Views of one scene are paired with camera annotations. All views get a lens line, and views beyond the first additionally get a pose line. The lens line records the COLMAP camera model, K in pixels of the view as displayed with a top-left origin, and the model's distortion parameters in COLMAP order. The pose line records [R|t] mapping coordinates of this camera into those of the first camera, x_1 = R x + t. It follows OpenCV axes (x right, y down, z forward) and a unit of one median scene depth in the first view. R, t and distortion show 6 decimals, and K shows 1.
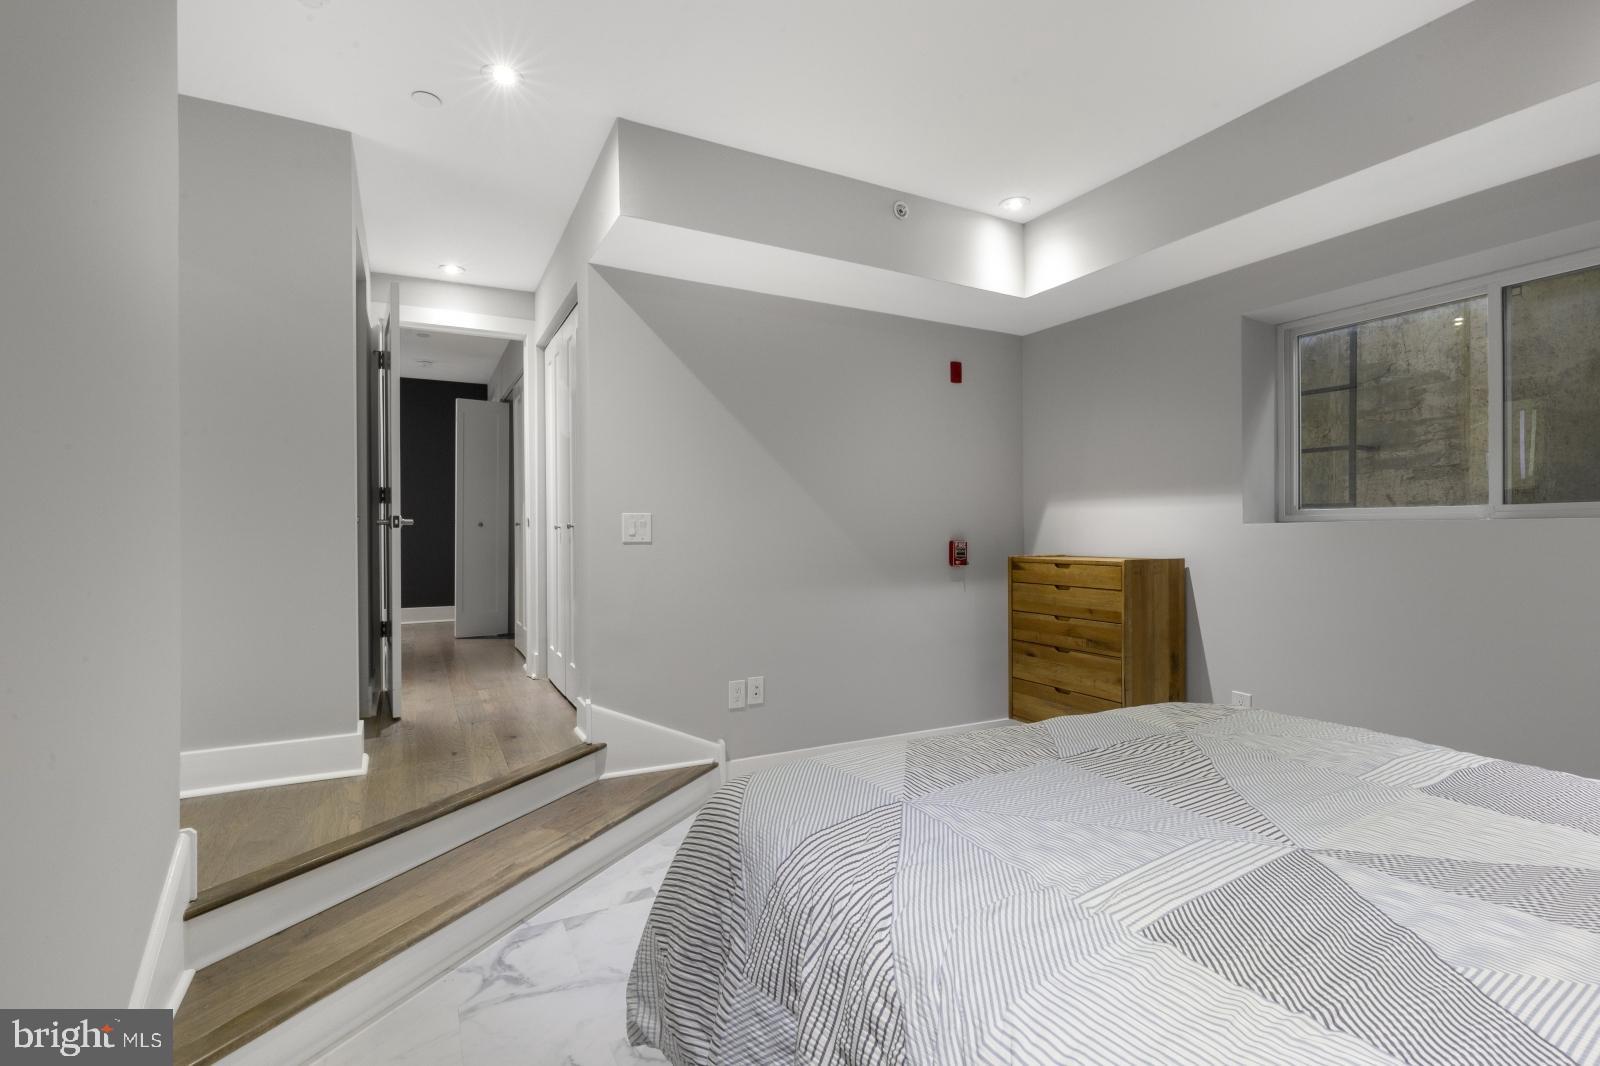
lens RADIAL K [[730.5, 0, 796.4], [0, 730.5, 538.6], [0, 0, 1]] dist [0.001765, 0.000439]
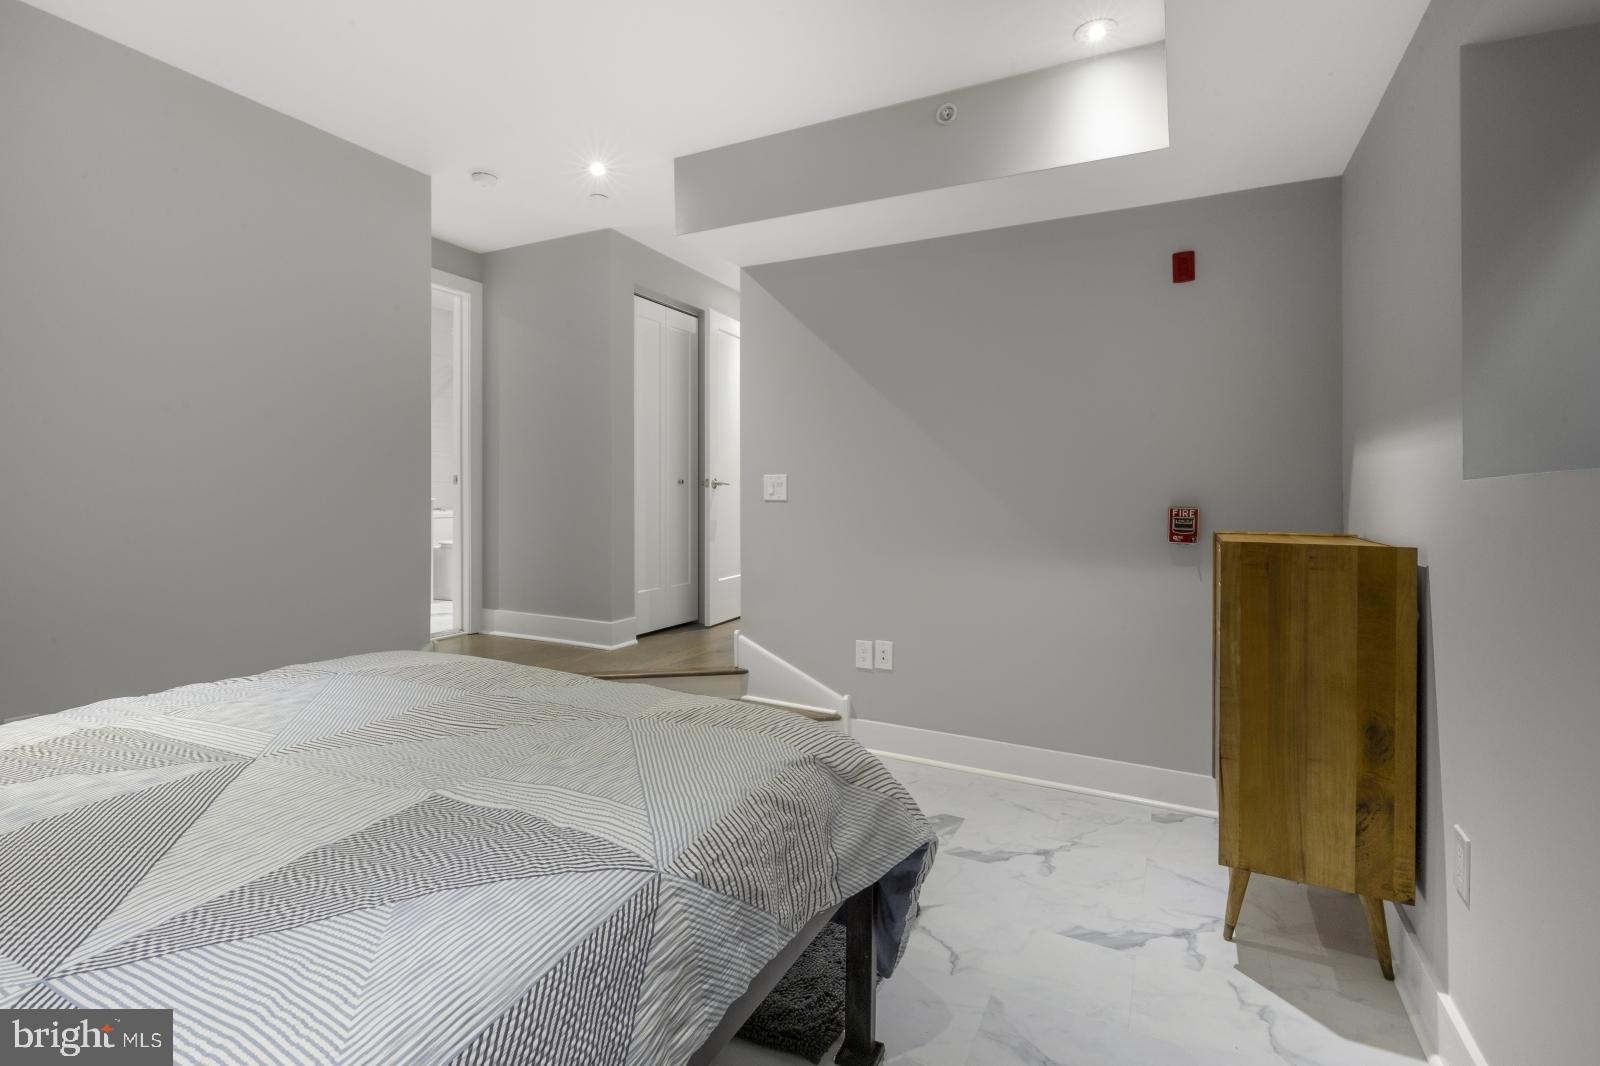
lens RADIAL K [[770.6, 0, 801.9], [0, 770.6, 502.0], [0, 0, 1]] dist [-0.003633, -0.000050]
pose [[0.558255, 0.015267, -0.829529, 0.755355], [-0.015417, 0.999849, 0.008027, -0.003116], [0.829526, 0.008307, 0.558406, 0.343632]]
